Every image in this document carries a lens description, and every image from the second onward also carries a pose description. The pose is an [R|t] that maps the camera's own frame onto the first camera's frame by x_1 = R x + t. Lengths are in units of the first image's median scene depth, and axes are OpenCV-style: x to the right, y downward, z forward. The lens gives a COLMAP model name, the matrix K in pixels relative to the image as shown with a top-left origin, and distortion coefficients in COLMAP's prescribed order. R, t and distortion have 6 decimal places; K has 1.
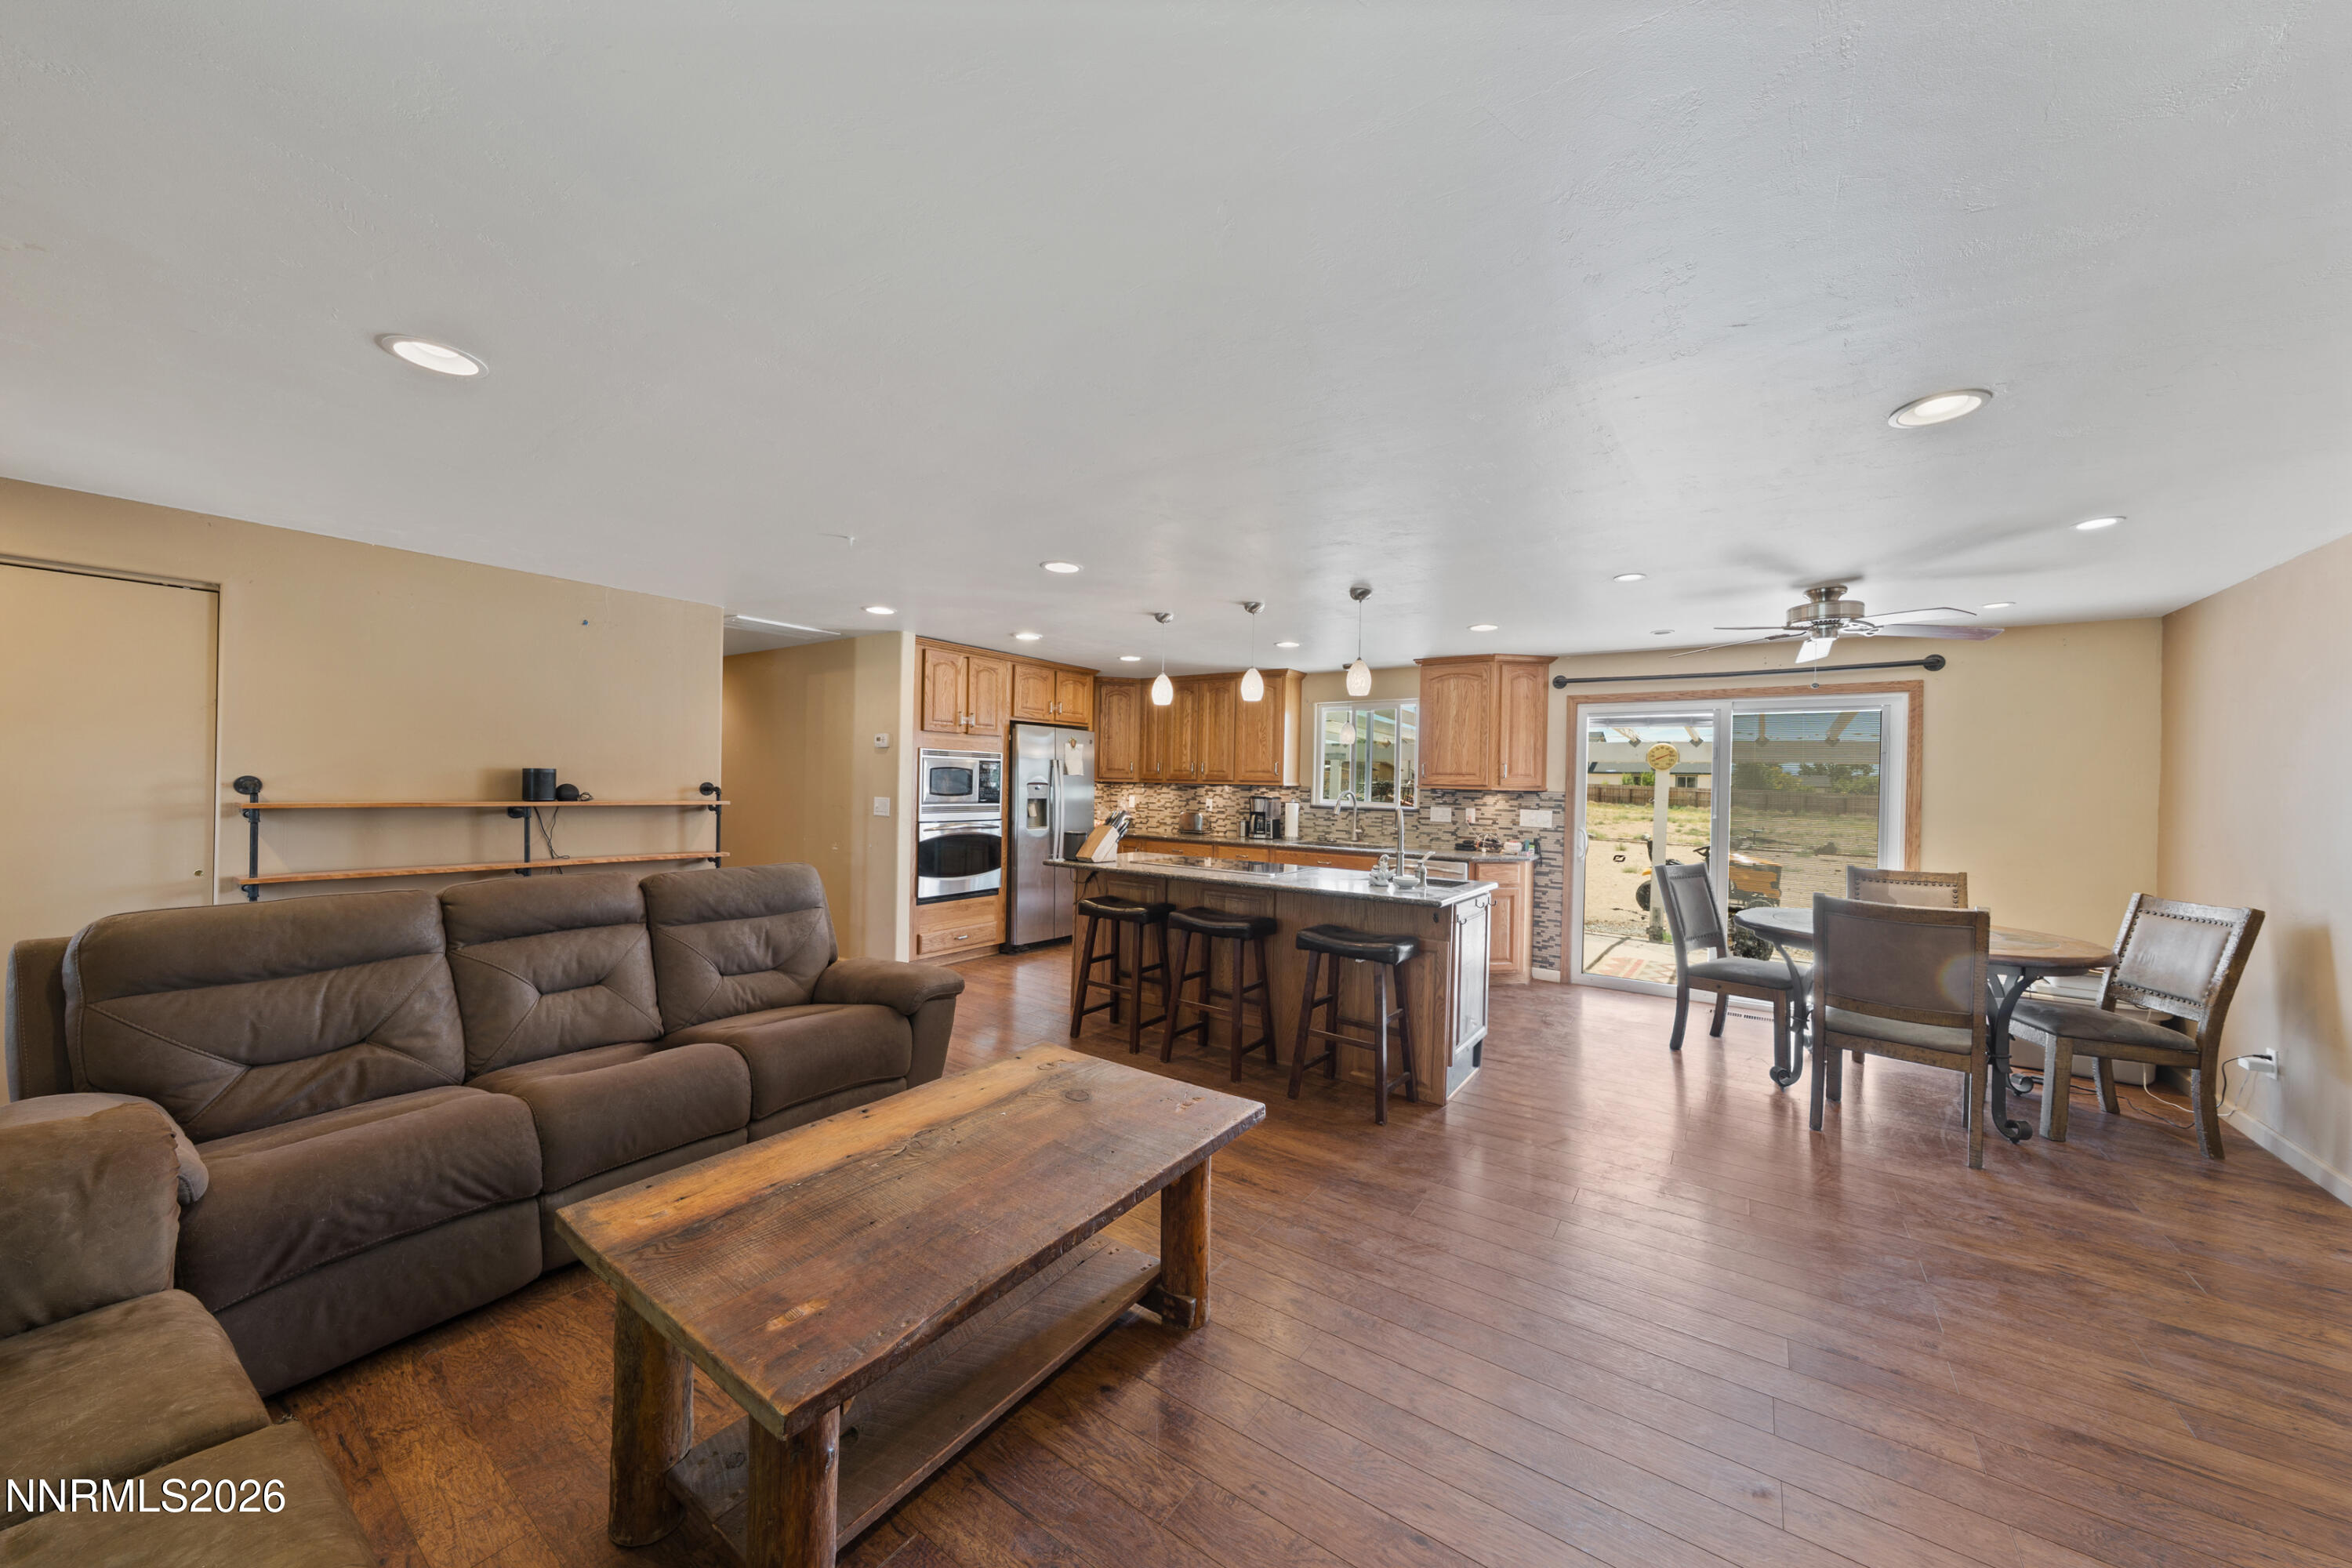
lens RADIAL K [[812.3, 0, 1178.7], [0, 812.3, 784.8], [0, 0, 1]] dist [0.000560, 0.000098]
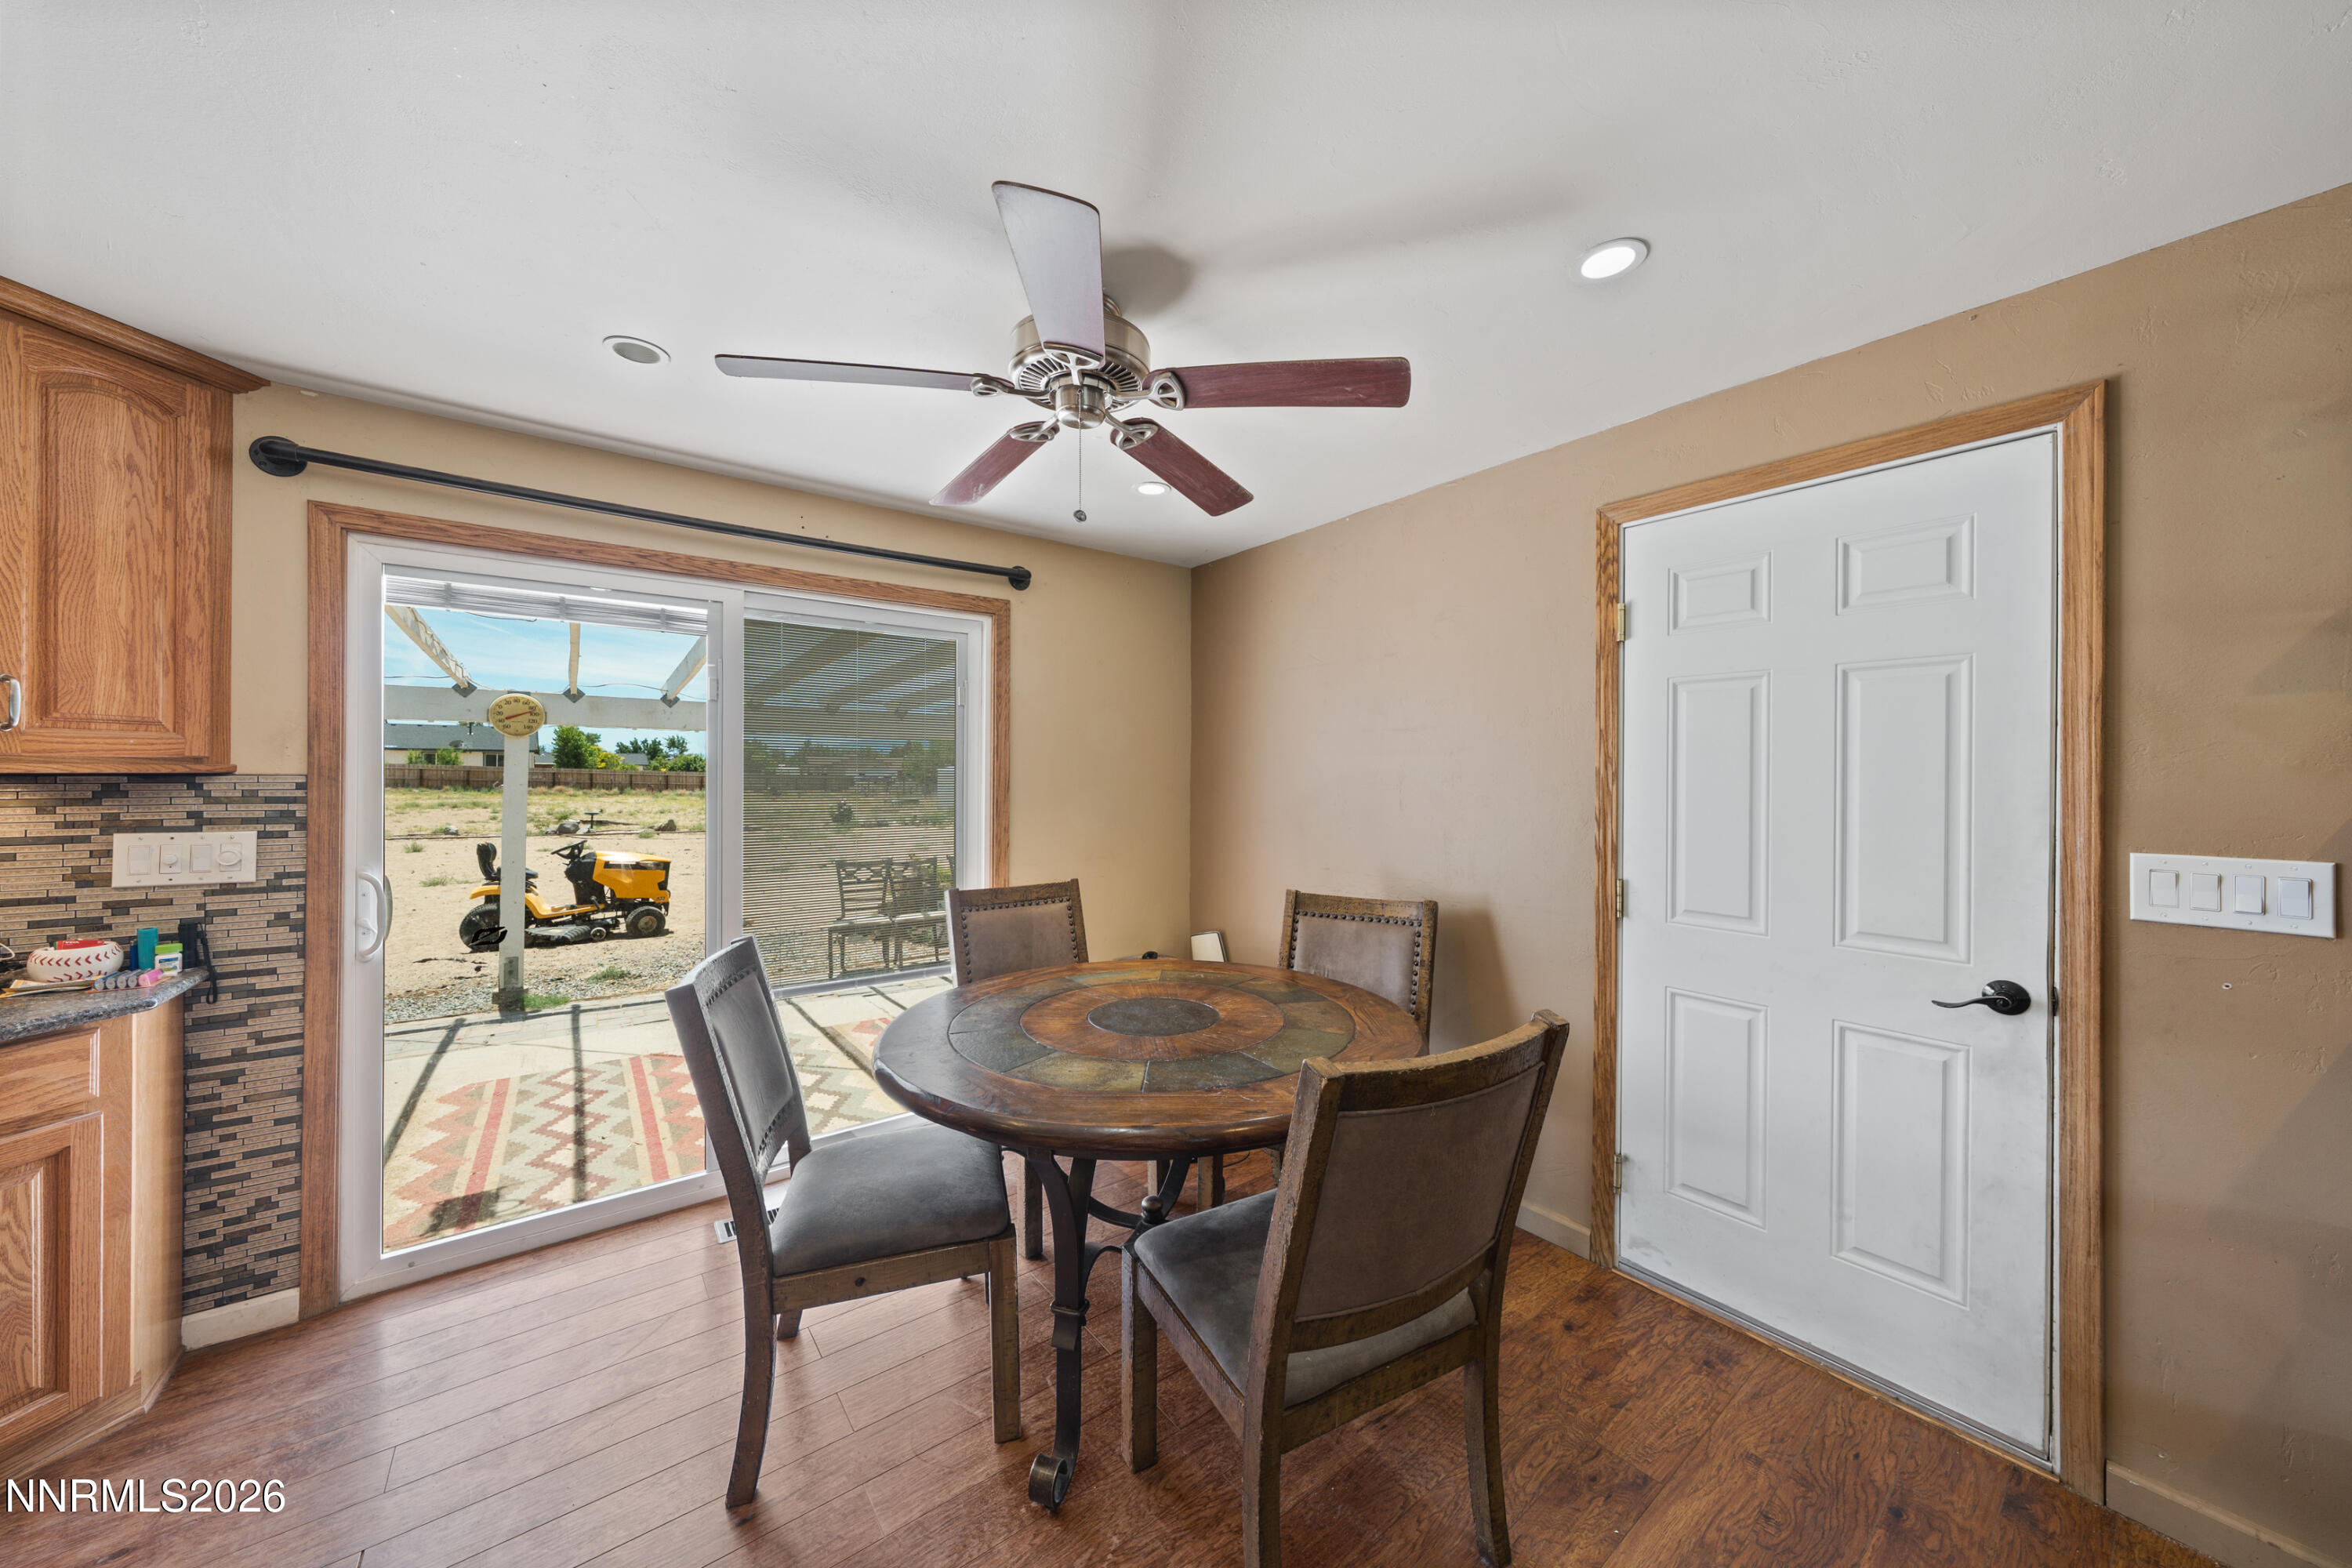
lens RADIAL K [[797.6, 0, 1184.8], [0, 797.6, 773.6], [0, 0, 1]] dist [0.000702, -0.000015]
pose [[0.292403, -0.017633, 0.956133, 0.242802], [0.005265, 0.999845, 0.016829, 0.004364], [-0.956281, 0.000113, 0.292450, 0.506944]]
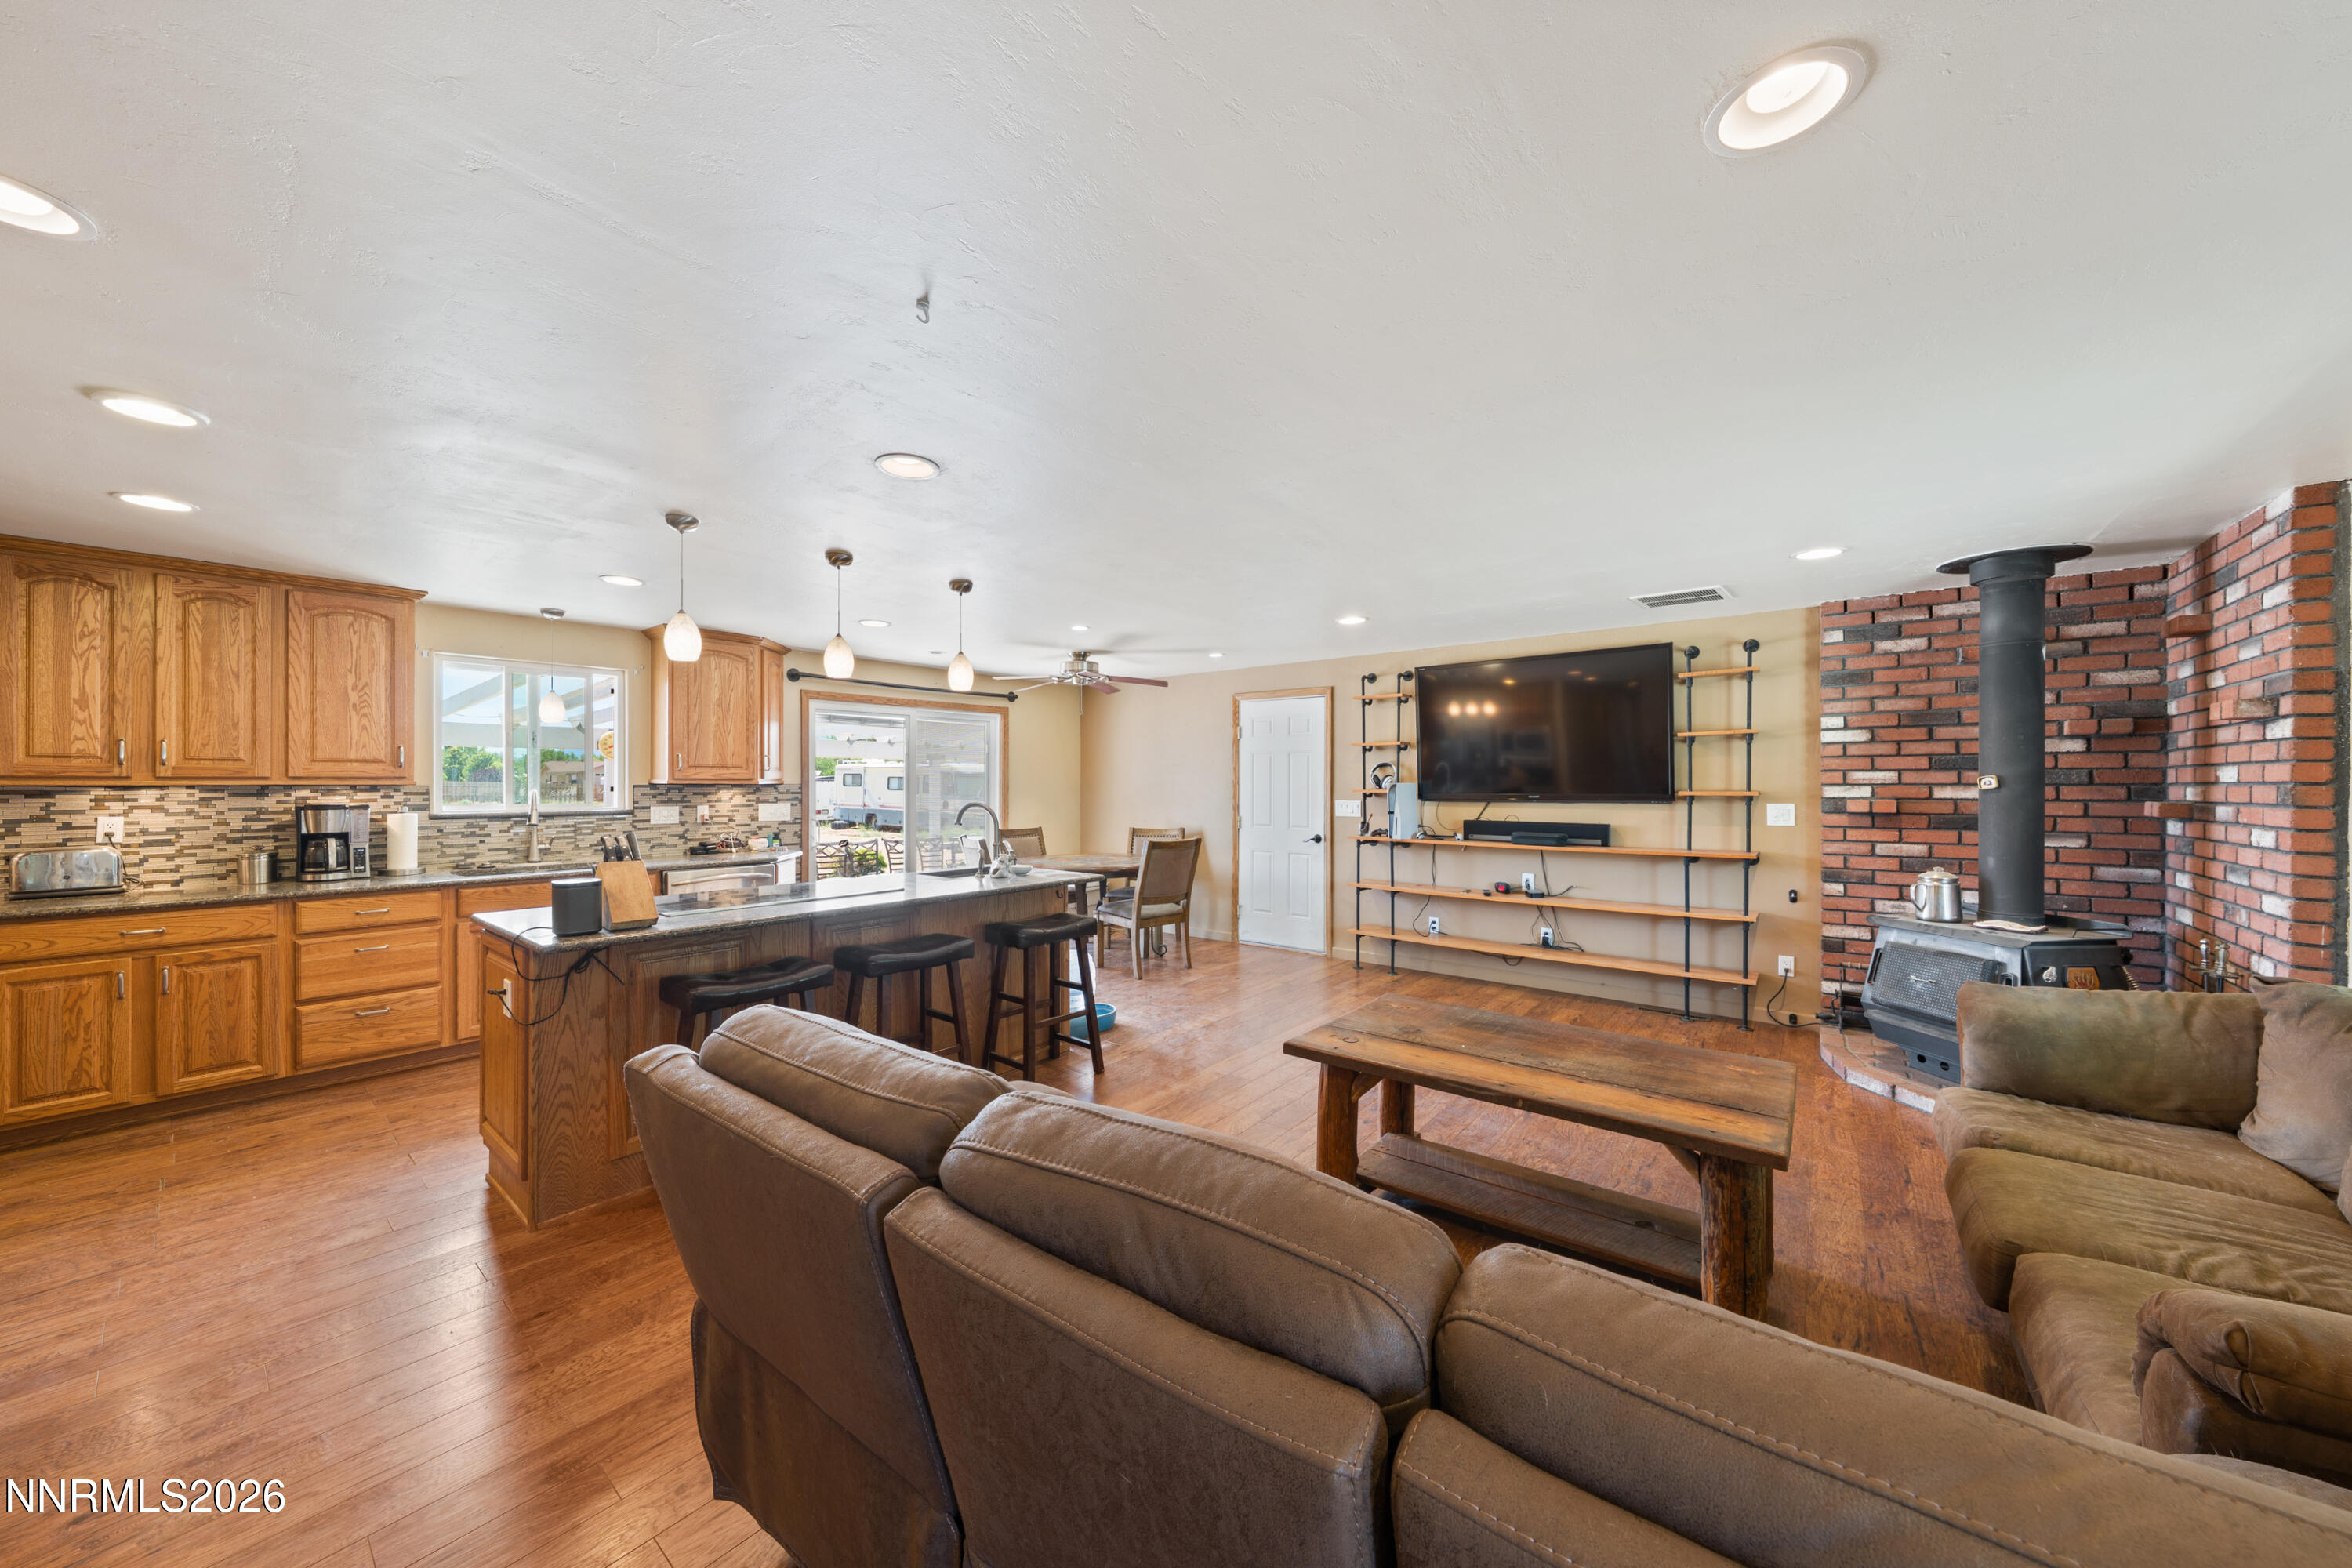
lens RADIAL K [[812.3, 0, 1178.7], [0, 812.3, 784.8], [0, 0, 1]] dist [0.000560, 0.000098]
pose [[0.059450, -0.024275, 0.997936, -0.485084], [0.004626, 0.999700, 0.024042, -0.011975], [-0.998221, 0.003187, 0.059544, 0.441581]]
